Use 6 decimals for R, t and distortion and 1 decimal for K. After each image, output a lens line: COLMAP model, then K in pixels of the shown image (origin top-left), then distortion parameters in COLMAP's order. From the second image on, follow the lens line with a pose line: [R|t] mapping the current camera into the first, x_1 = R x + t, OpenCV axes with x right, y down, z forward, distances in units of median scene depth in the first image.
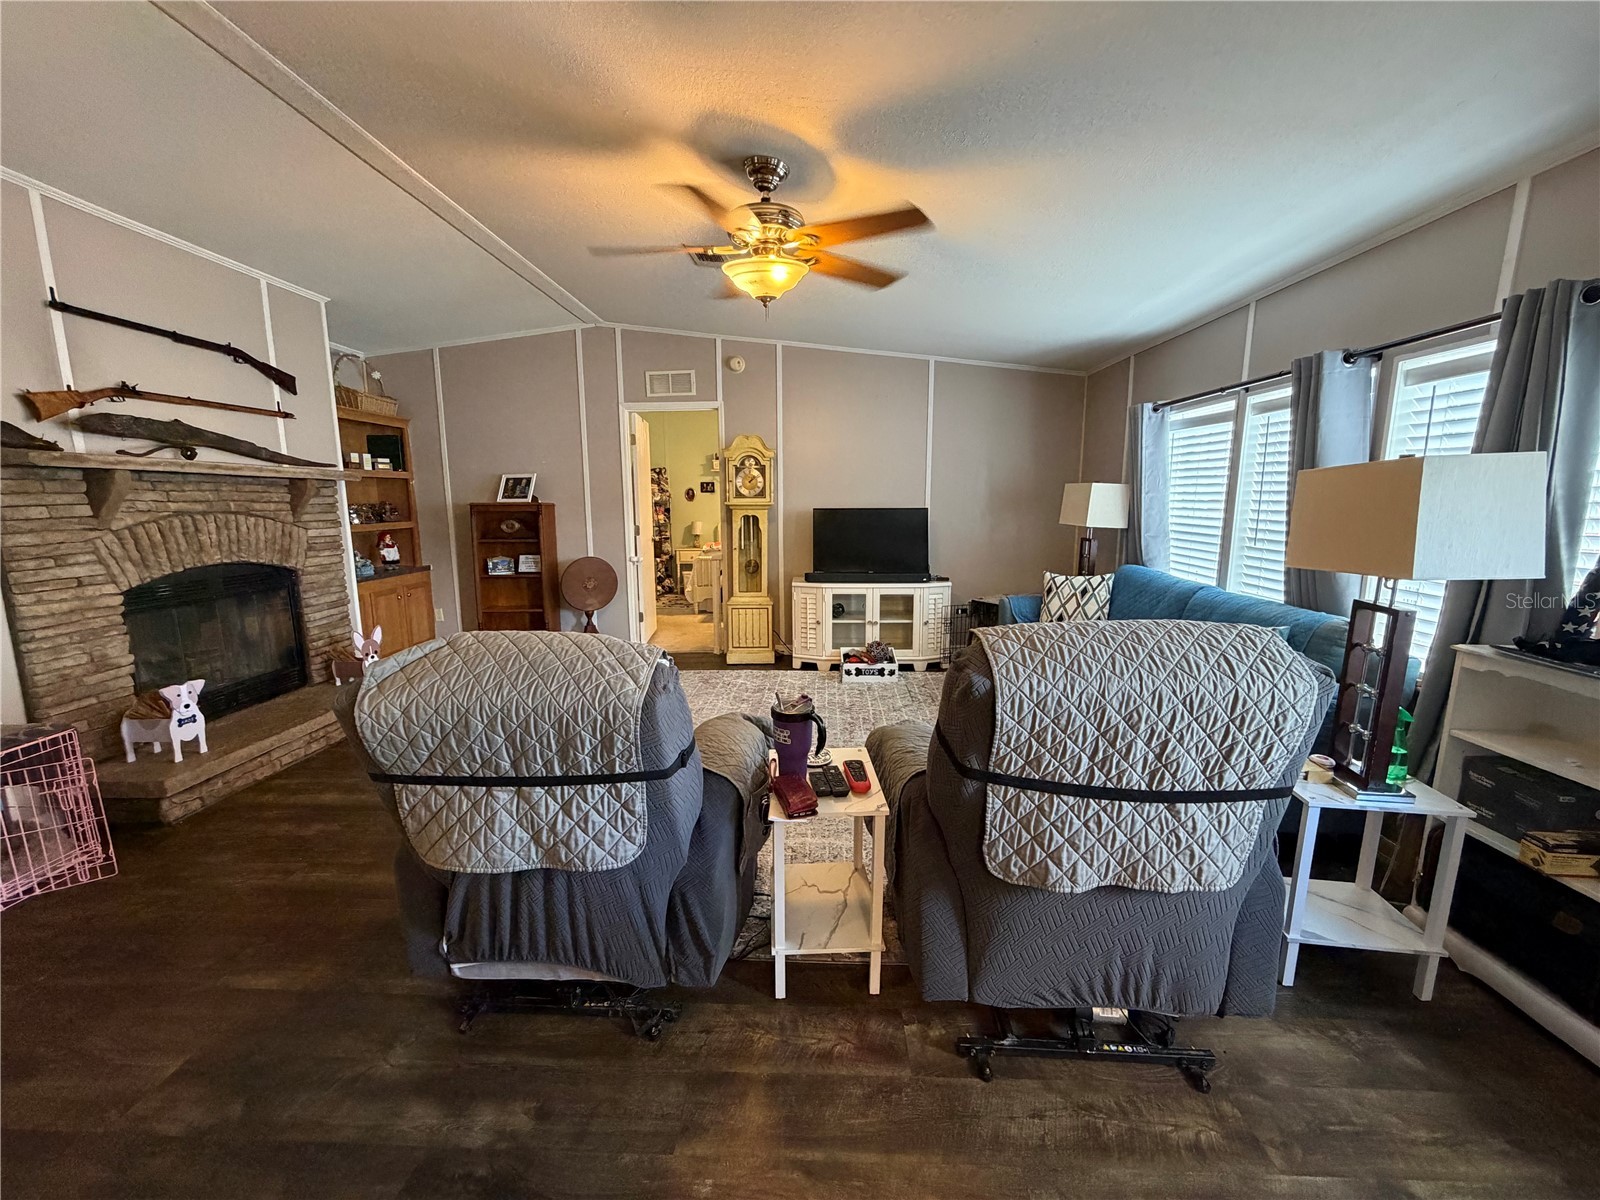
lens RADIAL K [[647.0, 0, 795.1], [0, 647.0, 601.7], [0, 0, 1]] dist [0.002921, 0.000017]
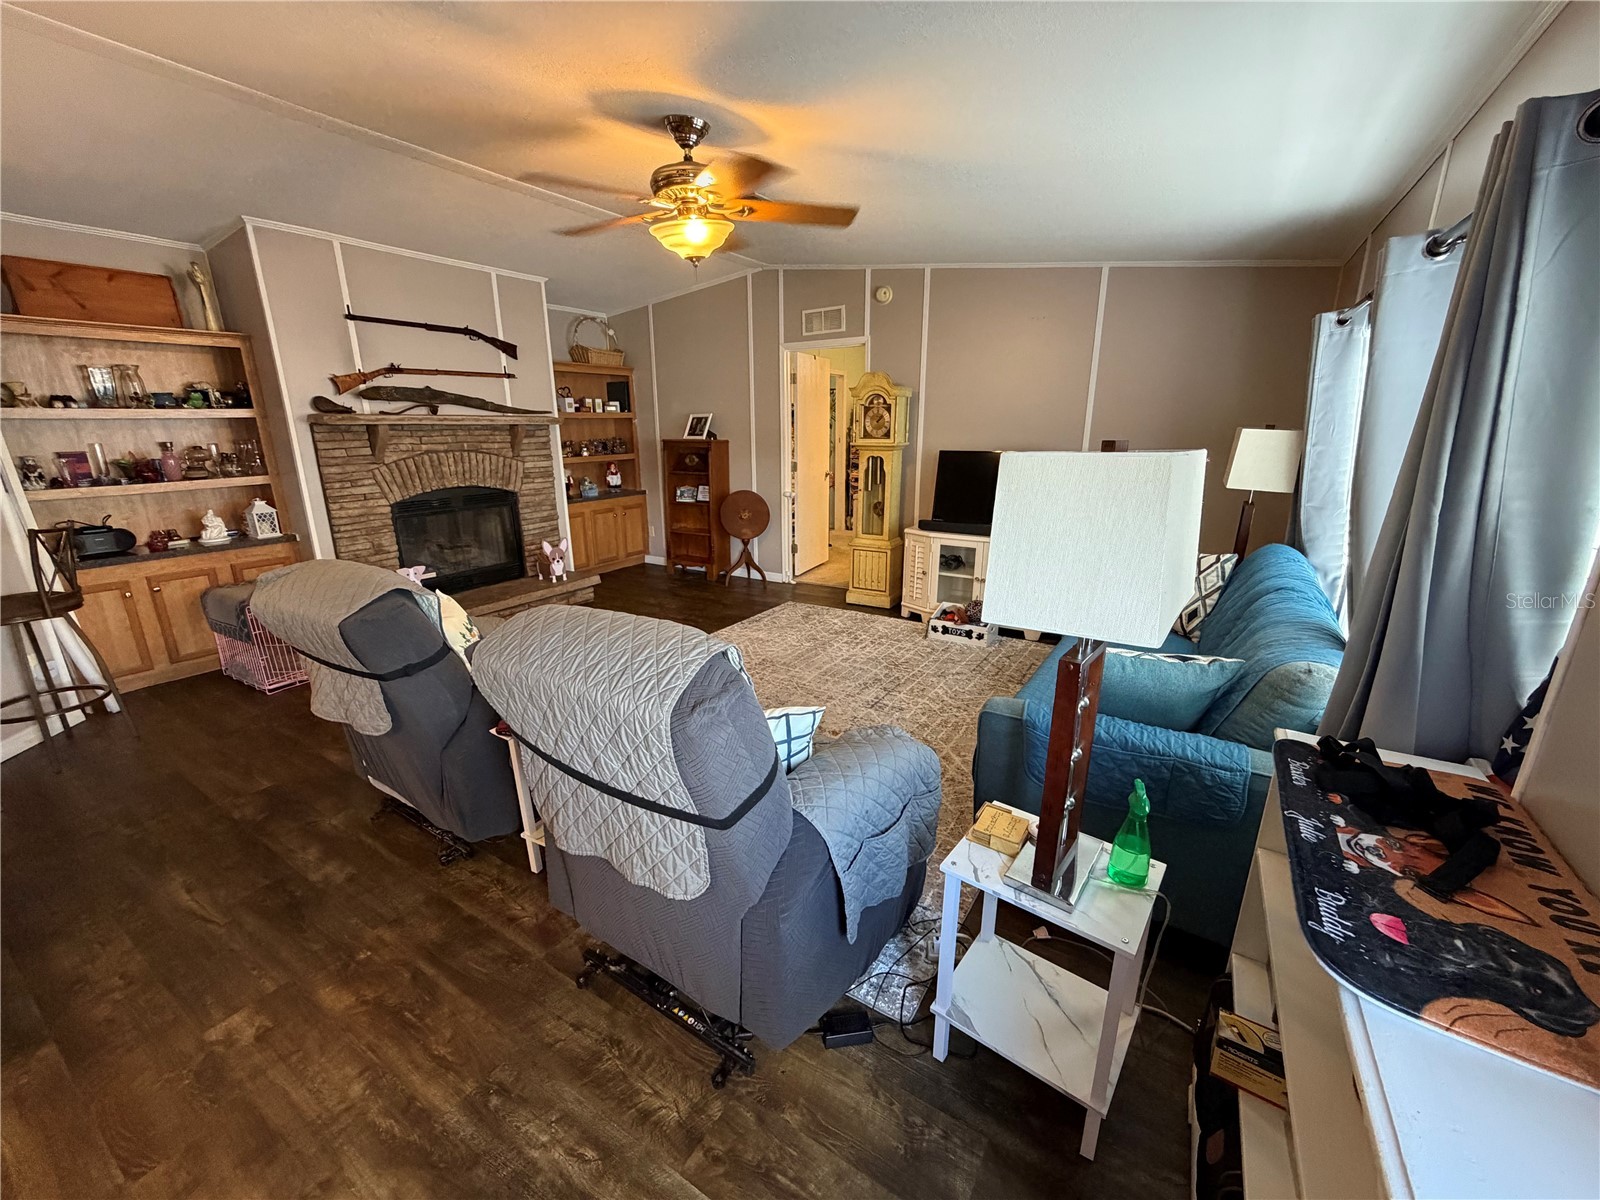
lens RADIAL K [[647.0, 0, 795.1], [0, 647.0, 601.7], [0, 0, 1]] dist [0.002921, 0.000017]
pose [[0.862995, 0.135498, -0.486704, 0.427983], [-0.077298, 0.987434, 0.137841, -0.053813], [0.499265, -0.081335, 0.862624, 0.094106]]
